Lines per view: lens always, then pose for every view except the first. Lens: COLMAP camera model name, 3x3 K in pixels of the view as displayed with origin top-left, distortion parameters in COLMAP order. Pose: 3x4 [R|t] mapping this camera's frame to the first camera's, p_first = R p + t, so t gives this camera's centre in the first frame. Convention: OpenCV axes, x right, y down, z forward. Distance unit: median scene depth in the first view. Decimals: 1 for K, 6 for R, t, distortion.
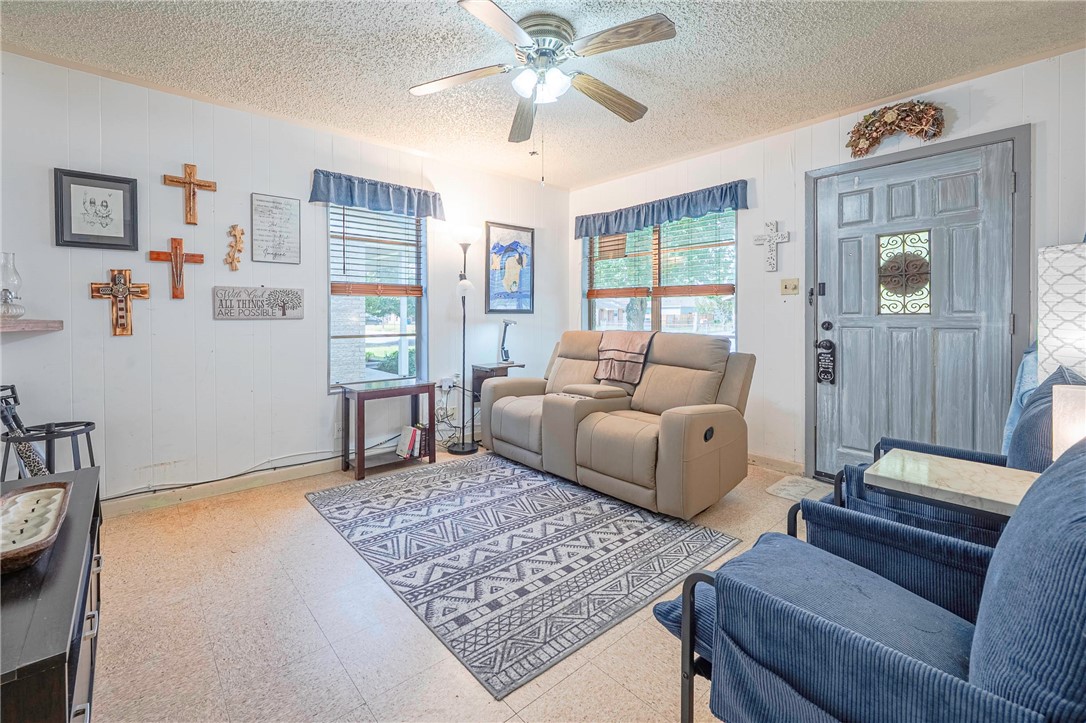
lens RADIAL K [[454.0, 0, 509.8], [0, 454.0, 319.6], [0, 0, 1]] dist [-0.002157, -0.000165]
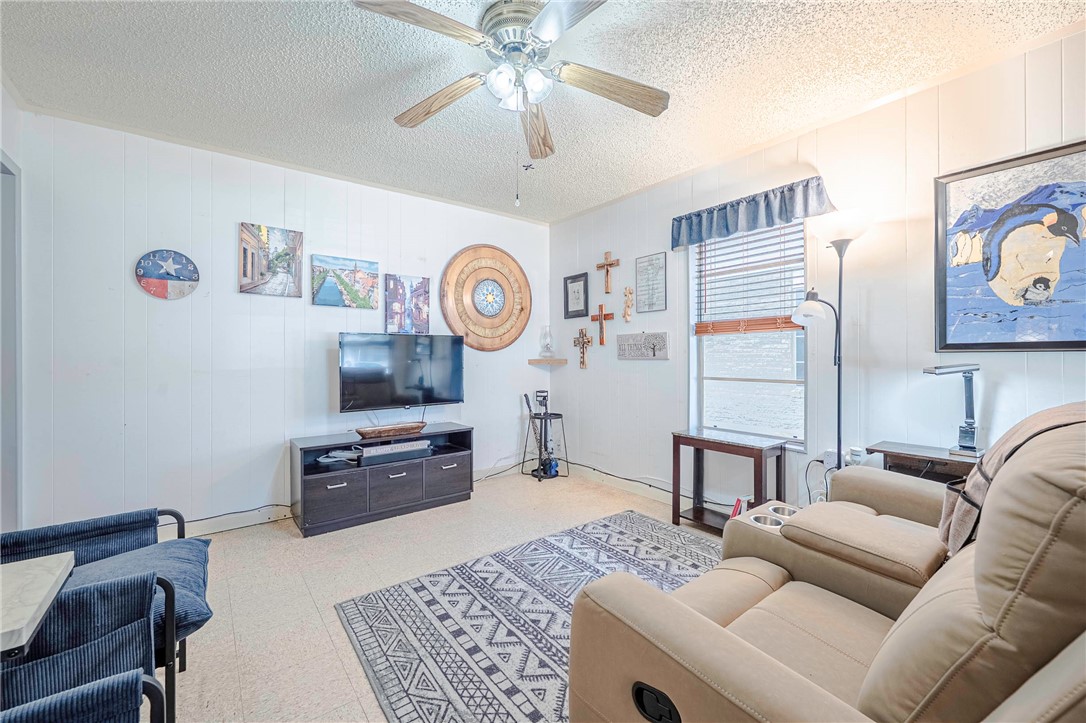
lens RADIAL K [[450.8, 0, 564.8], [0, 450.8, 359.5], [0, 0, 1]] dist [-0.005161, -0.000277]
pose [[-0.015528, 0.008410, -0.999844, 0.838259], [-0.006171, 0.999945, 0.008506, -0.012140], [0.999860, 0.006302, -0.015475, 1.012120]]
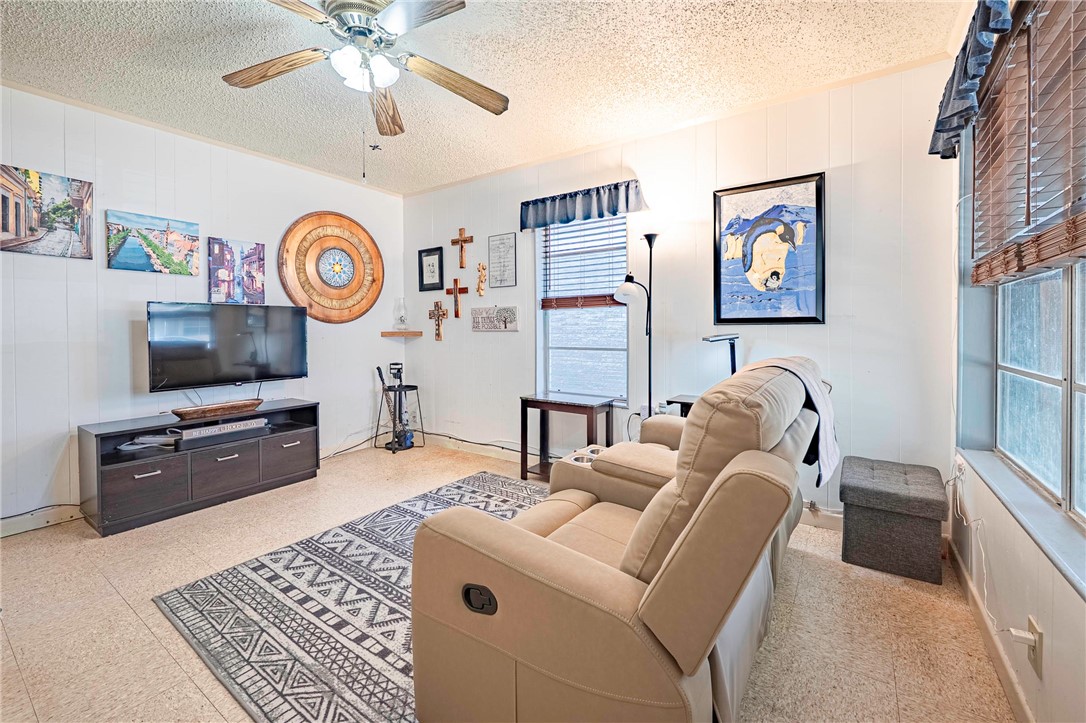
lens RADIAL K [[448.5, 0, 568.9], [0, 448.5, 337.2], [0, 0, 1]] dist [-0.003626, -0.000162]
pose [[0.289432, 0.018643, -0.957017, 0.945771], [-0.005346, 0.999826, 0.017860, -0.010227], [0.957184, -0.000053, 0.289482, 1.036049]]
